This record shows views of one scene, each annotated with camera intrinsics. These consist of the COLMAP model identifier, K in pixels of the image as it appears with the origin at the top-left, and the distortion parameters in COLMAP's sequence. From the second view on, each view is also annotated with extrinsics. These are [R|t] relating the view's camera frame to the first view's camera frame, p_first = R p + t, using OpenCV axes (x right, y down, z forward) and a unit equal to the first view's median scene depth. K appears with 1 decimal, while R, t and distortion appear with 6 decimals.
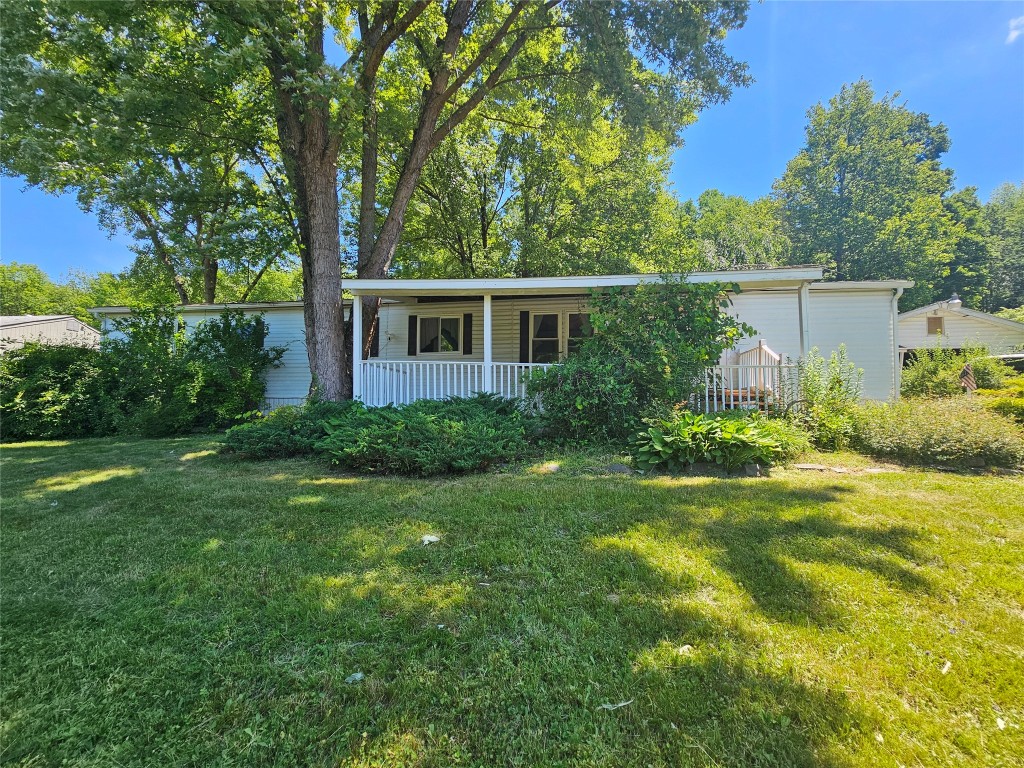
lens RADIAL K [[417.2, 0, 515.0], [0, 417.2, 388.8], [0, 0, 1]] dist [-0.000103, -0.000068]
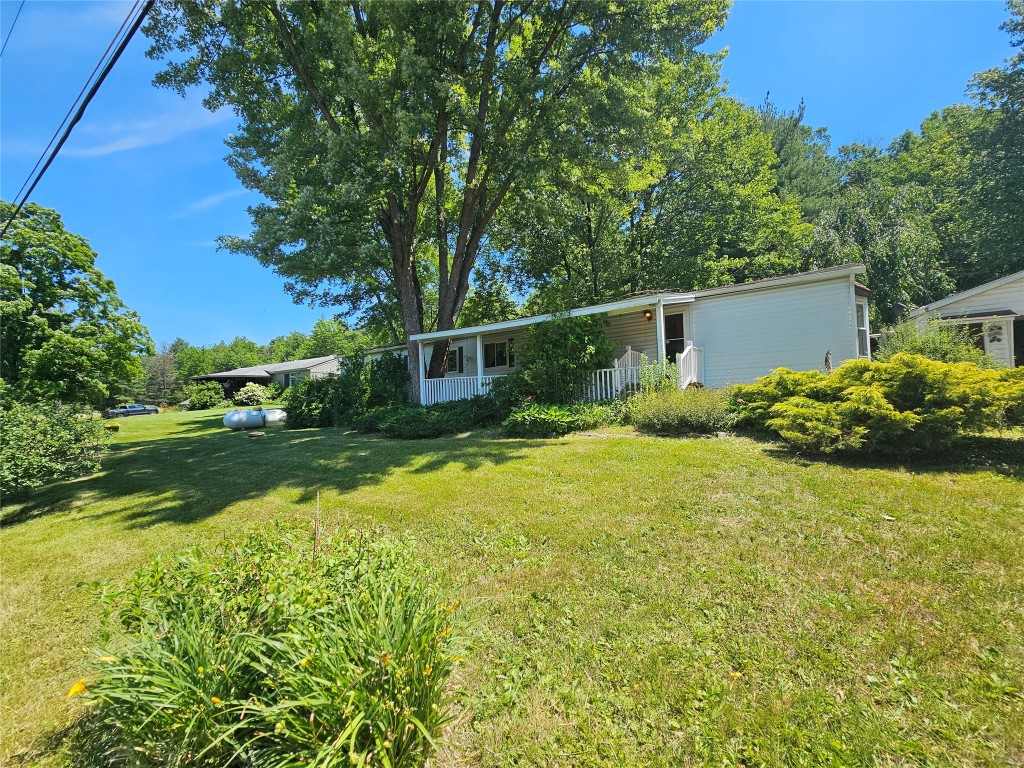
lens RADIAL K [[417.2, 0, 515.0], [0, 417.2, 388.8], [0, 0, 1]] dist [-0.000103, -0.000068]
pose [[0.874091, -0.045553, -0.483622, 0.626279], [0.037391, 0.998949, -0.026512, 0.027055], [0.484321, 0.005091, 0.874875, -0.235659]]
